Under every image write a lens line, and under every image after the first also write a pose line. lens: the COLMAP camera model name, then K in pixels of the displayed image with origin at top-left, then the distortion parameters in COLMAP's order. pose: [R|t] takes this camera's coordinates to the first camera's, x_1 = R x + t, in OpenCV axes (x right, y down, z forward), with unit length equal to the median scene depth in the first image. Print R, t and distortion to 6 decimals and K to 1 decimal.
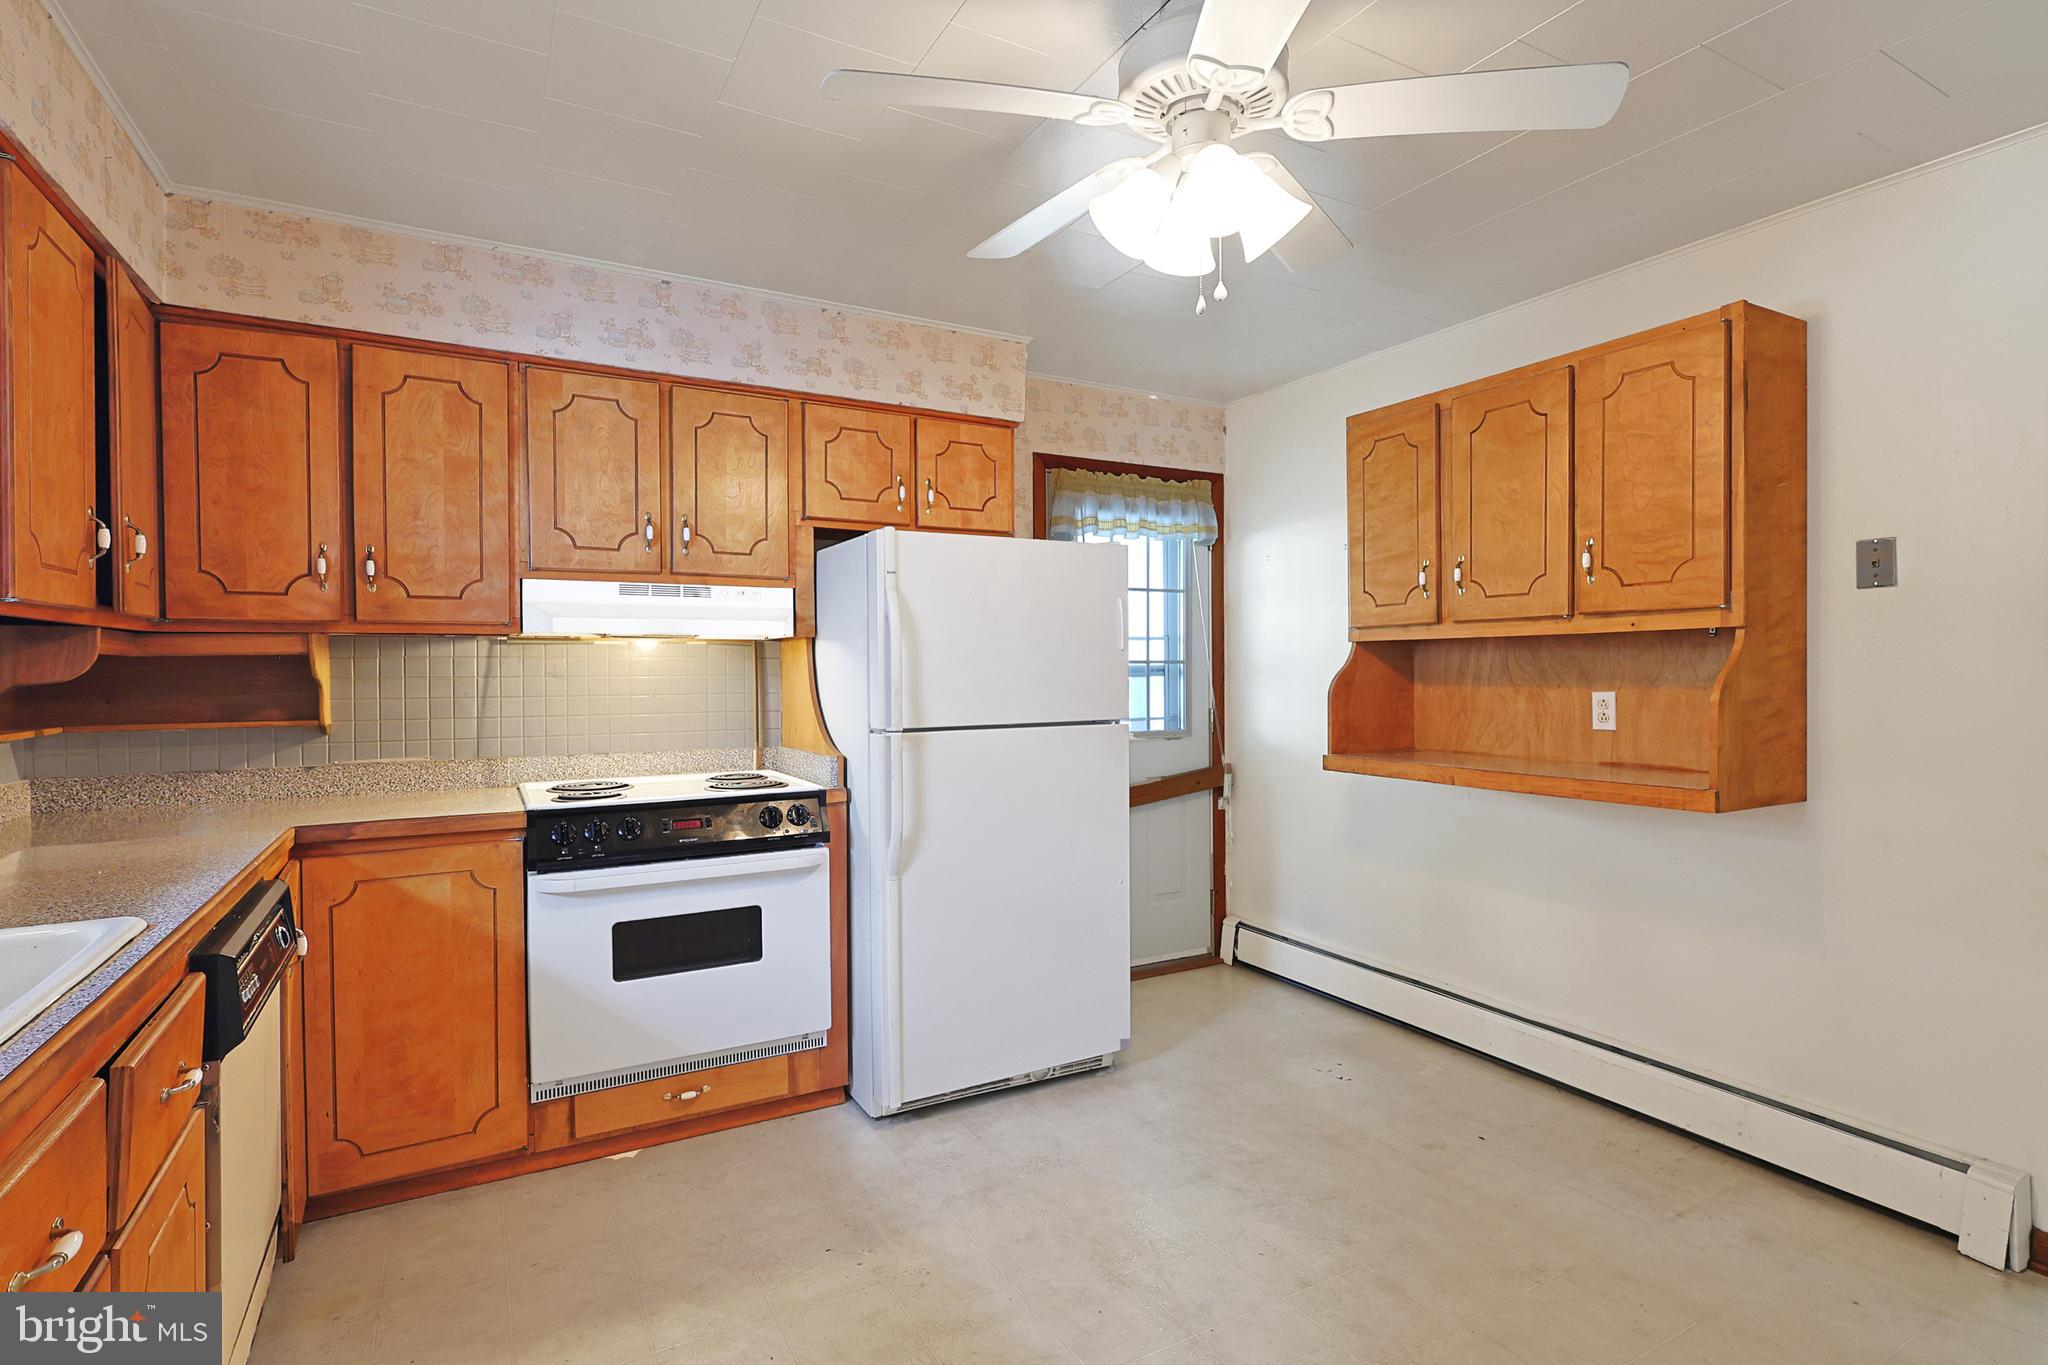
lens RADIAL K [[979.8, 0, 986.4], [0, 979.8, 691.4], [0, 0, 1]] dist [0.000890, 0.000076]
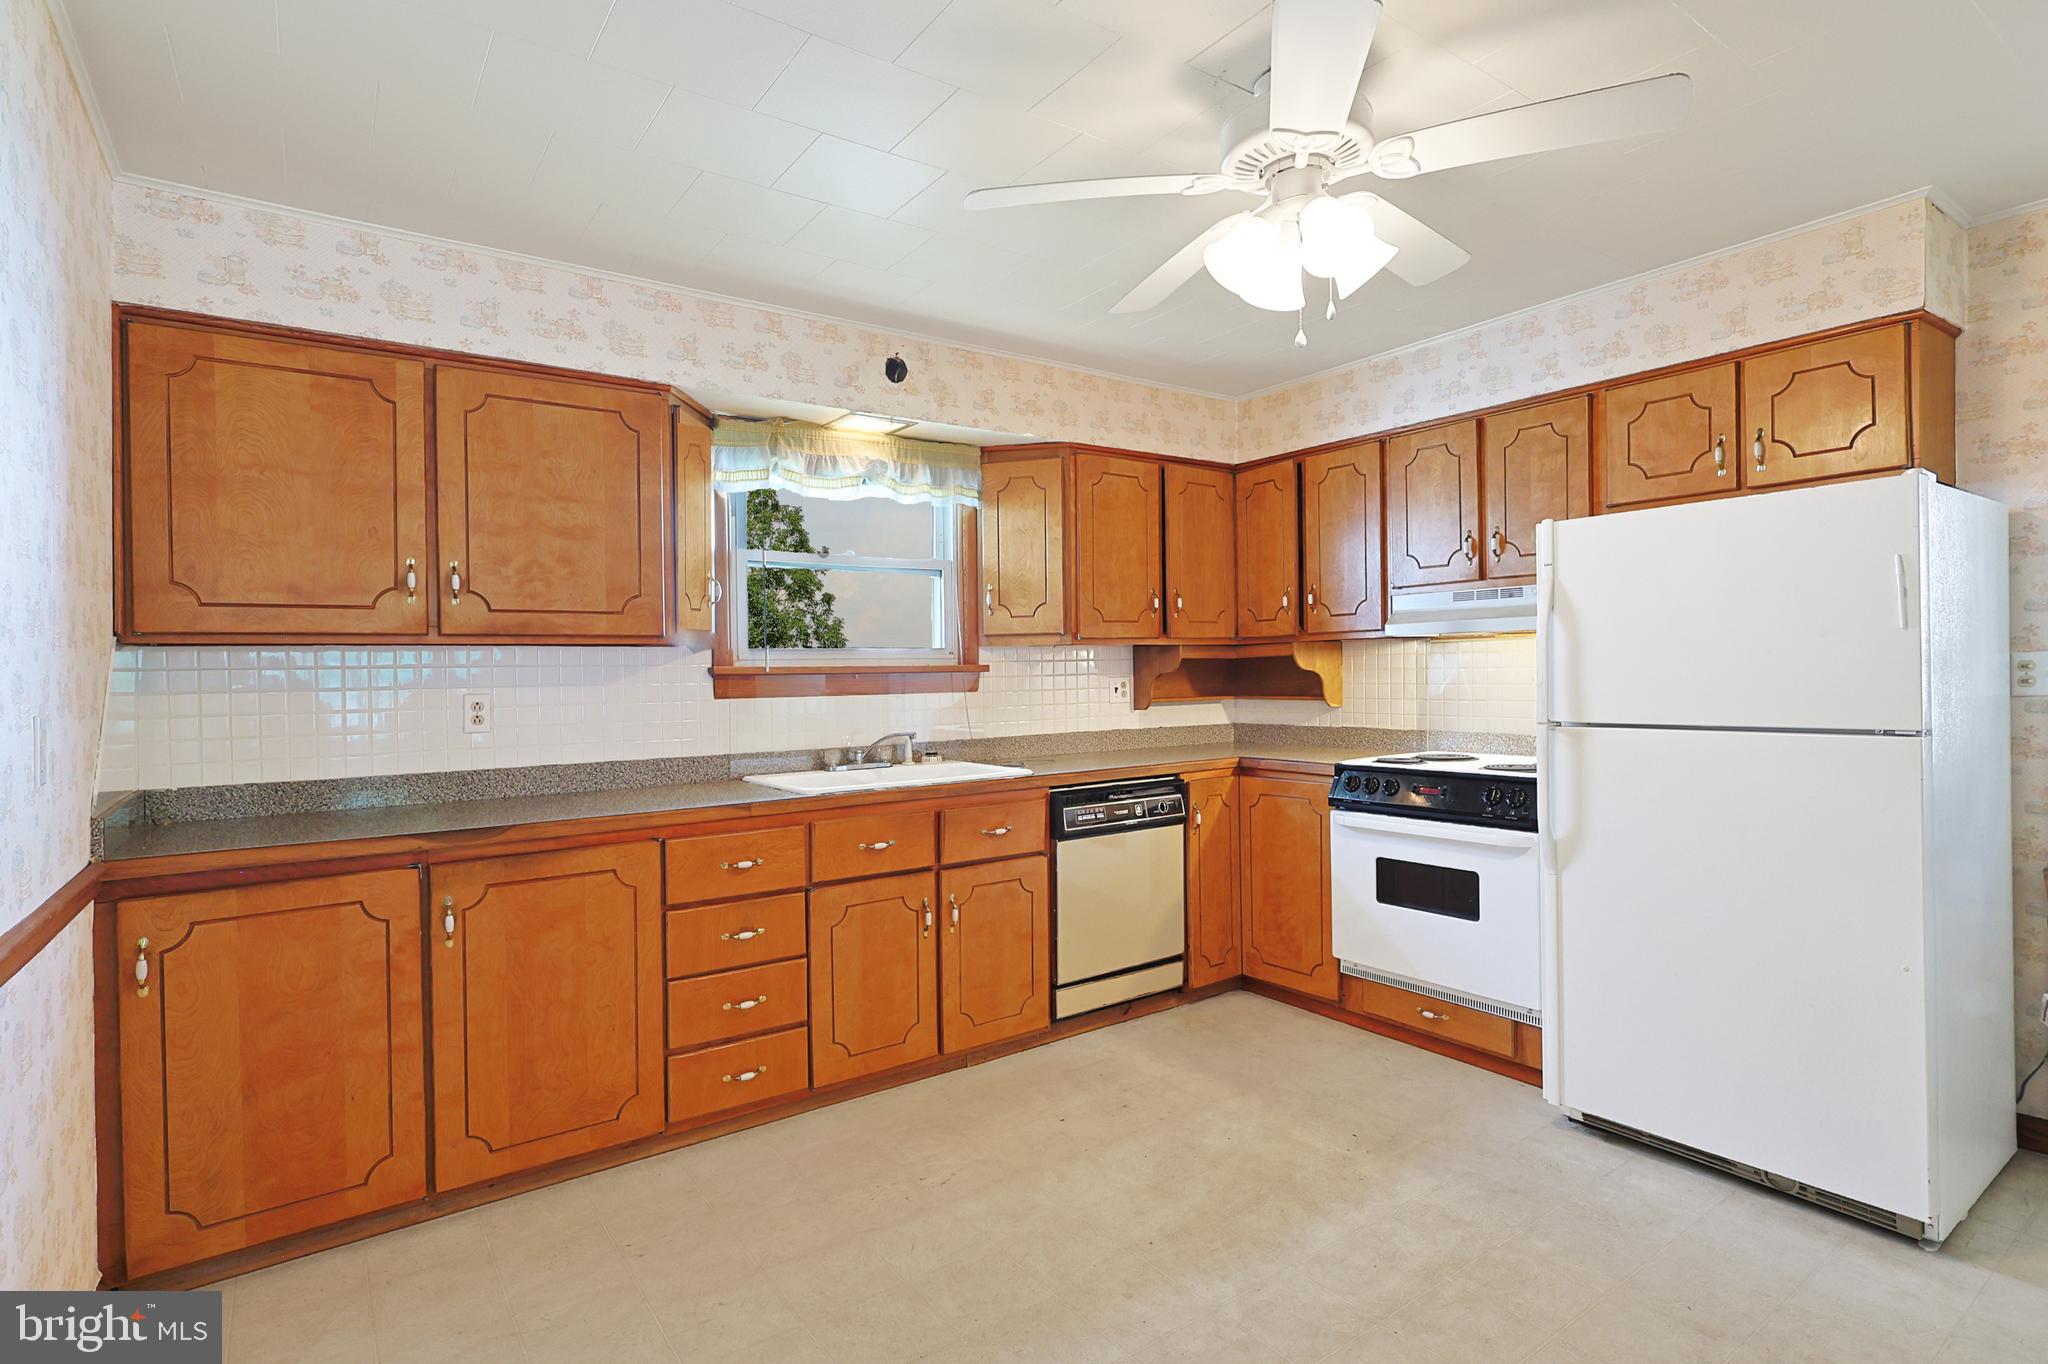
lens RADIAL K [[999.4, 0, 1087.6], [0, 999.4, 663.7], [0, 0, 1]] dist [-0.001749, -0.000103]
pose [[0.174195, -0.002844, -0.984707, 0.805399], [-0.005345, 0.999978, -0.003834, -0.014358], [0.984697, 0.005931, 0.174176, 0.351101]]
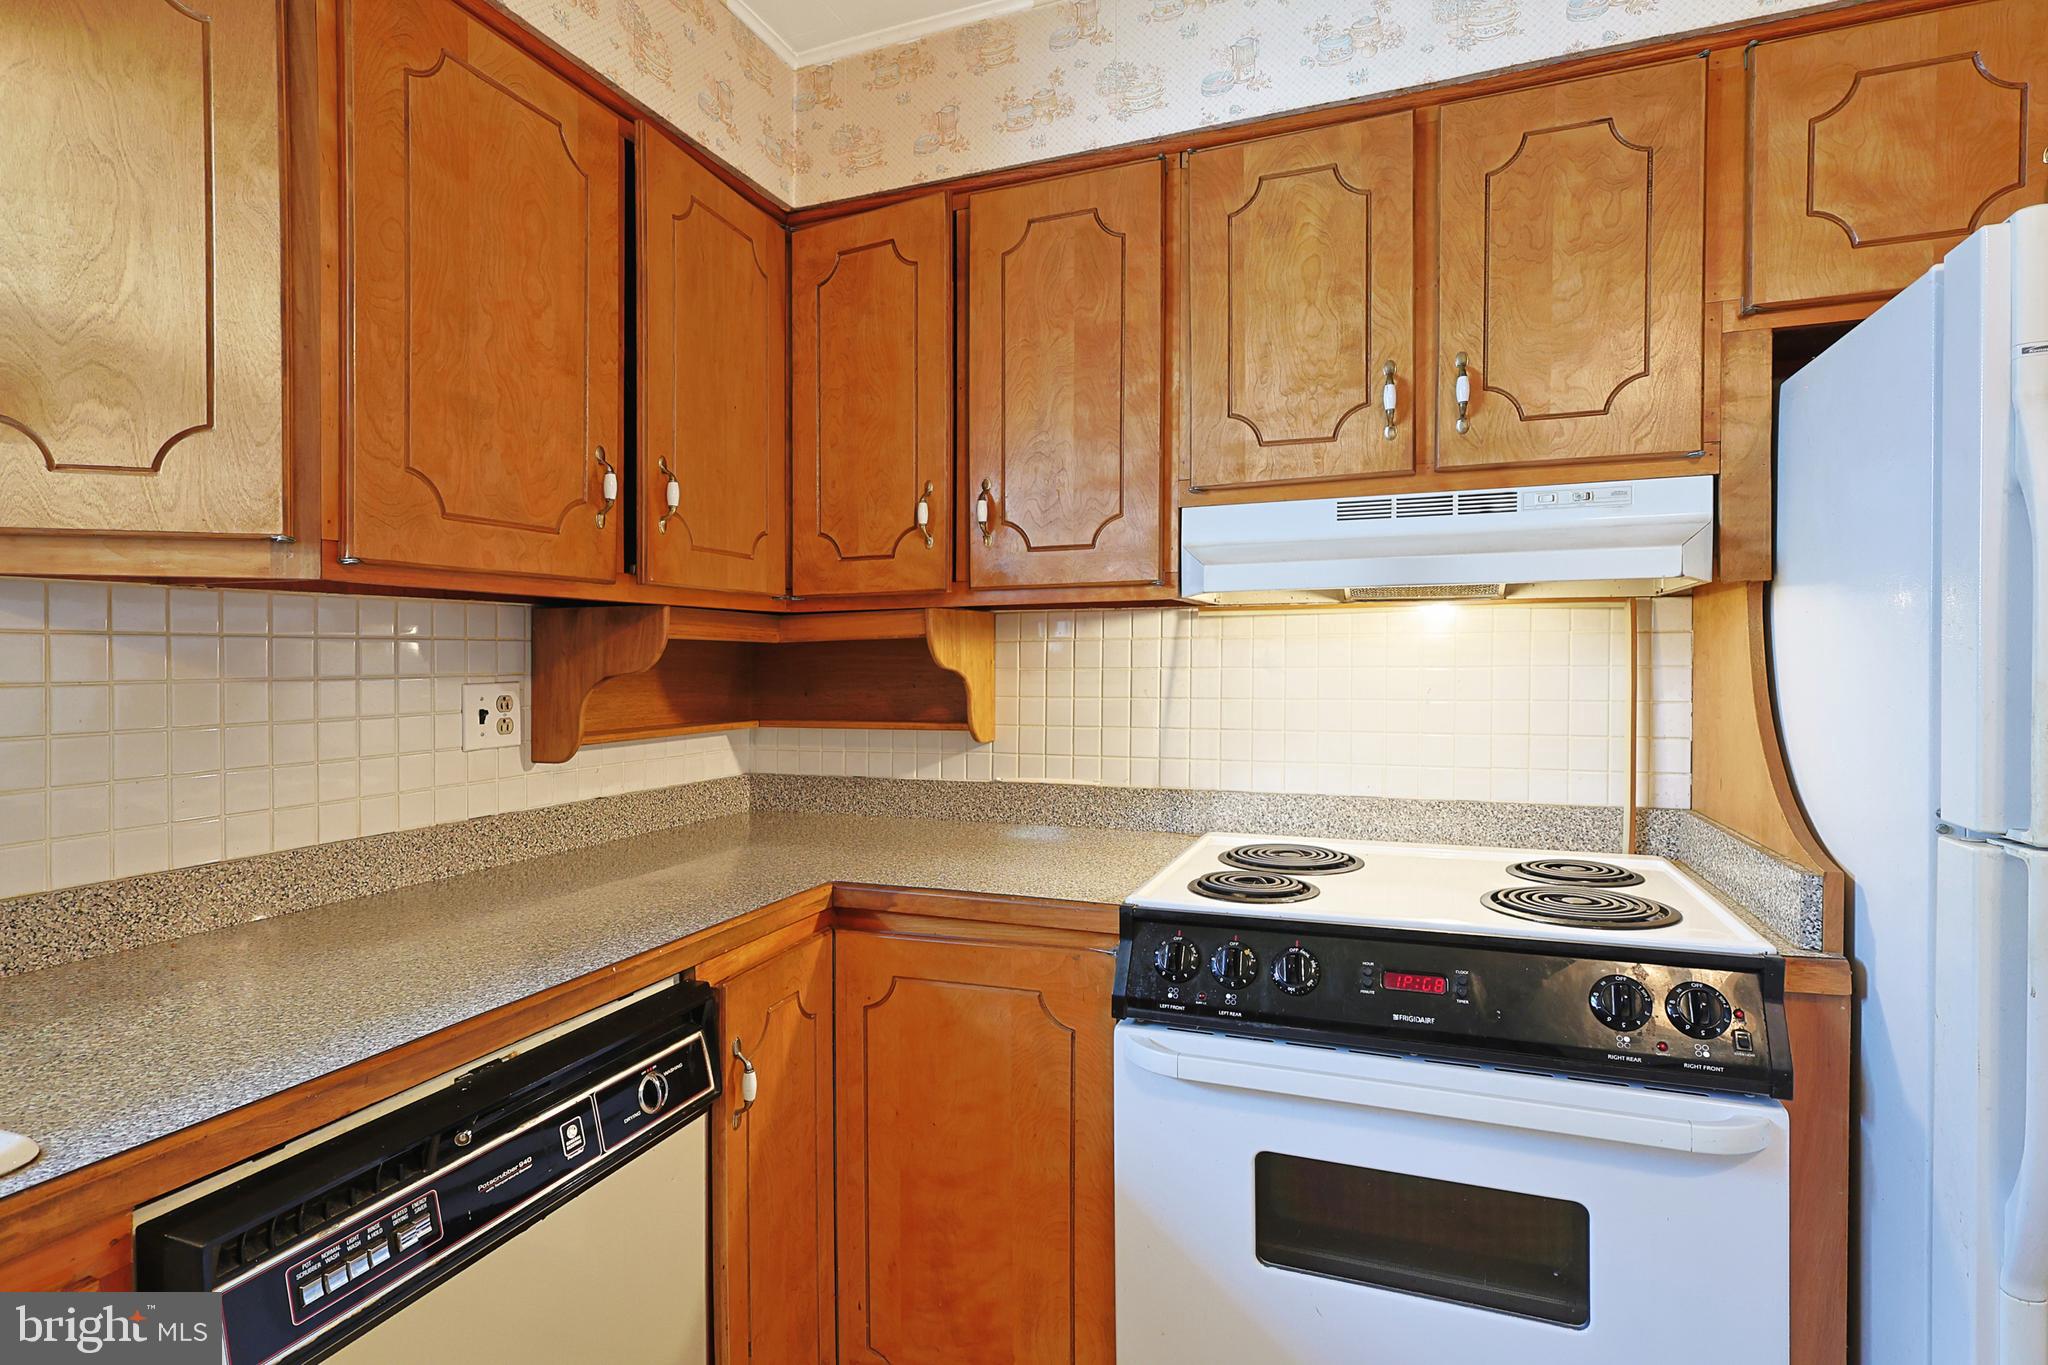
lens RADIAL K [[1004.8, 0, 1040.6], [0, 1004.8, 680.0], [0, 0, 1]] dist [-0.001327, -0.000341]
pose [[0.654542, 0.016248, -0.755851, -0.056360], [-0.013998, 0.999858, 0.009371, -0.012395], [0.755896, 0.004447, 0.654676, 0.525260]]
